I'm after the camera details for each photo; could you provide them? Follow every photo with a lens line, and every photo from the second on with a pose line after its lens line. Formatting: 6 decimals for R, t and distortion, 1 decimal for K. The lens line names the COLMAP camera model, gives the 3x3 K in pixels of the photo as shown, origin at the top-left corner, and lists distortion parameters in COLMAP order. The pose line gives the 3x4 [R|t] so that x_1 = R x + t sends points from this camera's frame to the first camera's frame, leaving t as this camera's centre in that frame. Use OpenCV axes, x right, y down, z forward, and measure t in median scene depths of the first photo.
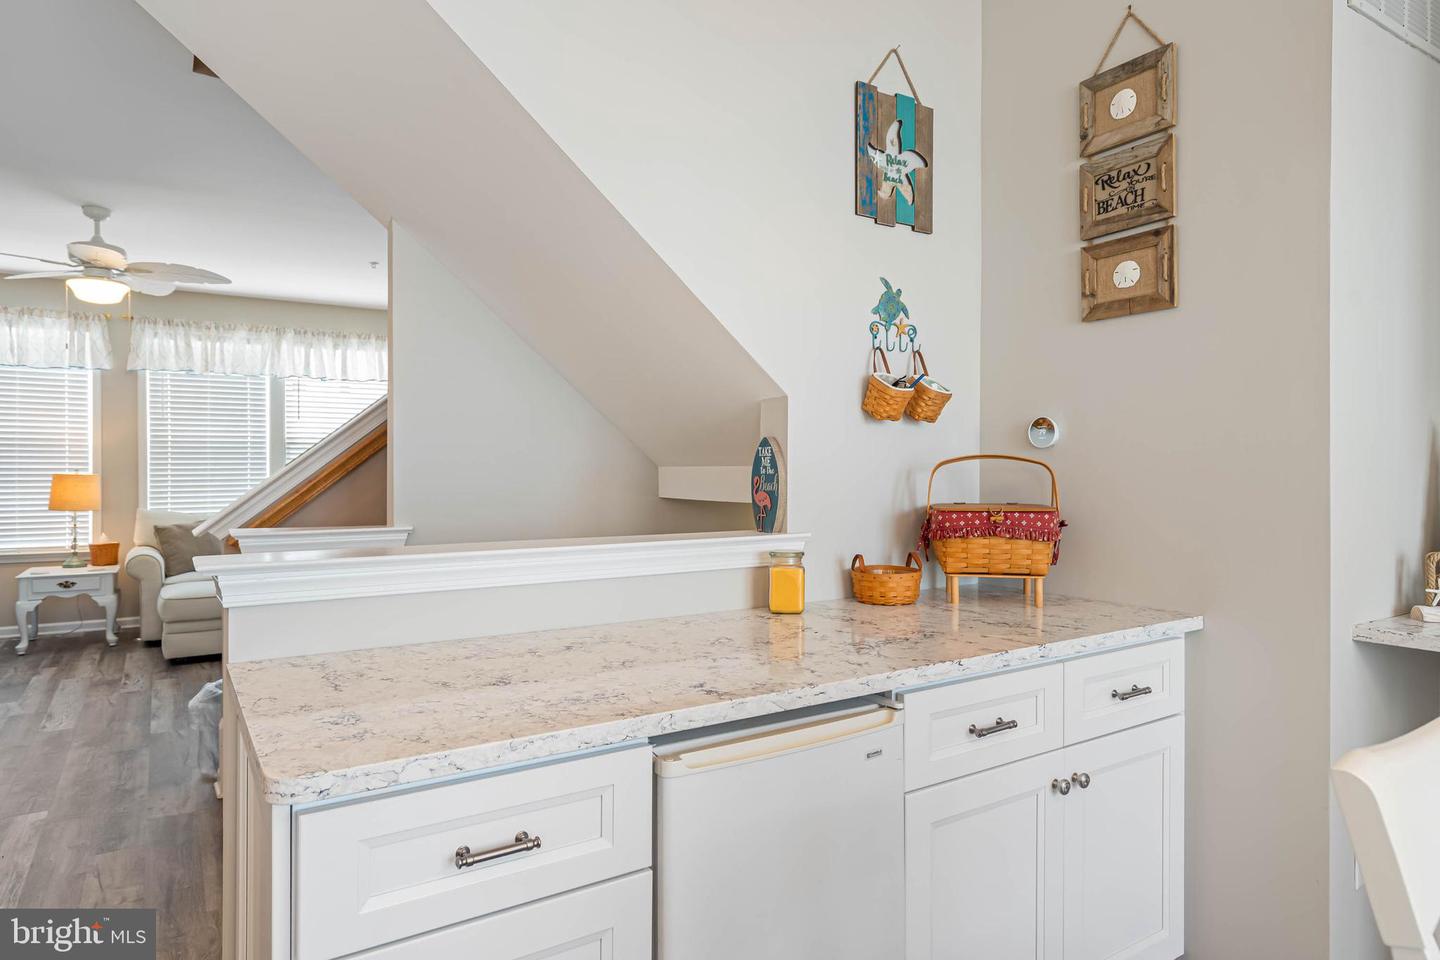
lens RADIAL K [[851.6, 0, 720.0], [0, 851.6, 480.0], [0, 0, 1]] dist [0.005113, 0.000981]
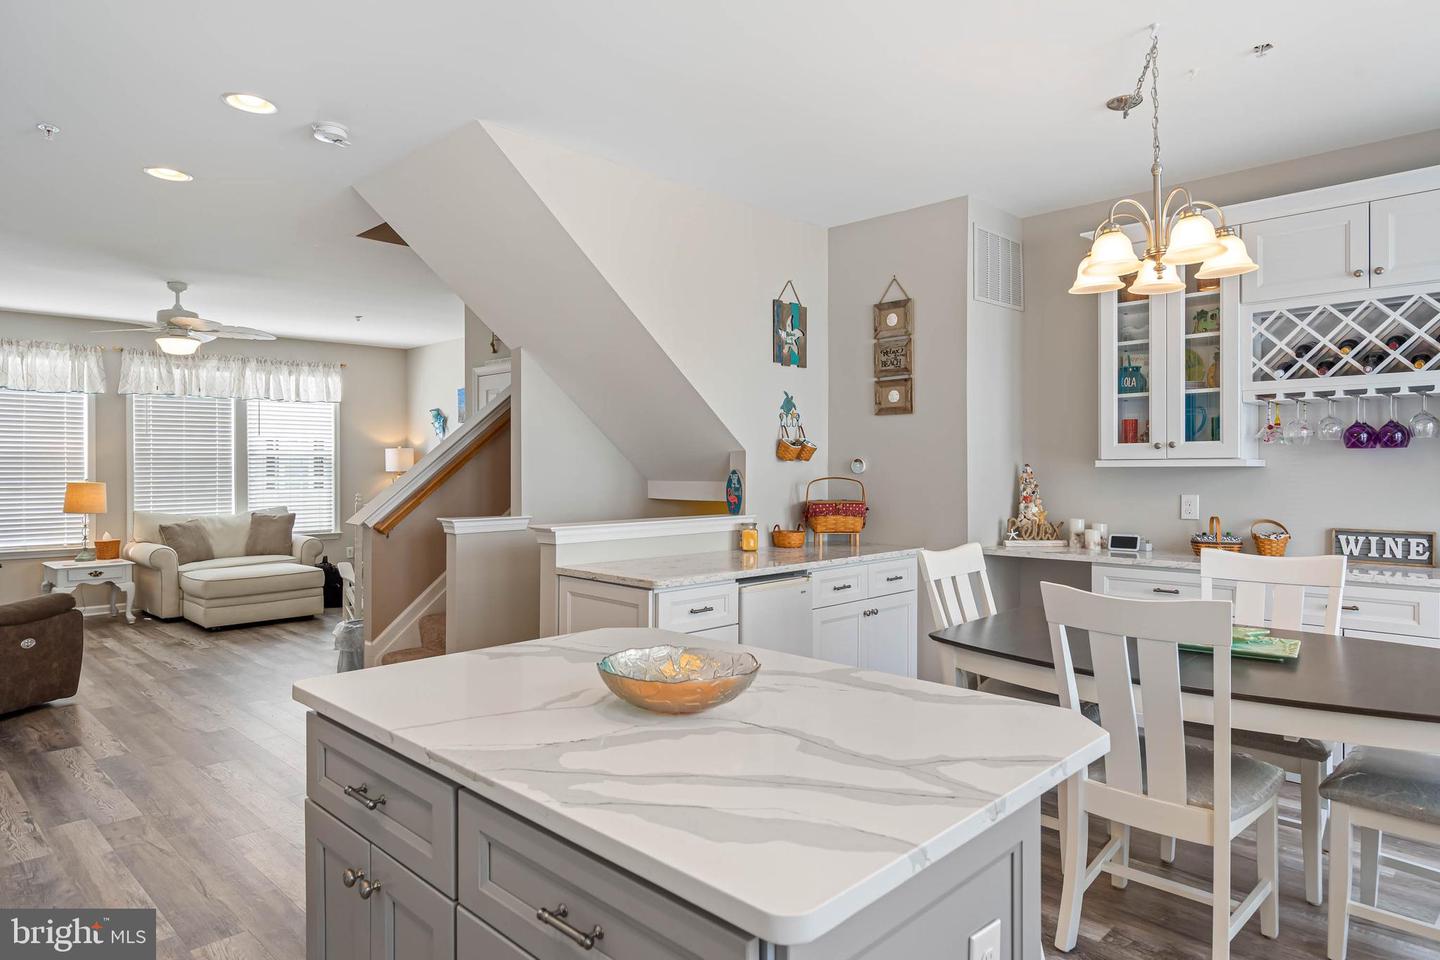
lens RADIAL K [[857.5, 0, 720.0], [0, 857.5, 480.0], [0, 0, 1]] dist [-0.002463, -0.000370]
pose [[0.976993, -0.004531, 0.213224, -0.410934], [0.004059, 0.999988, 0.002653, -0.028599], [-0.213234, -0.001726, 0.977000, -1.007892]]
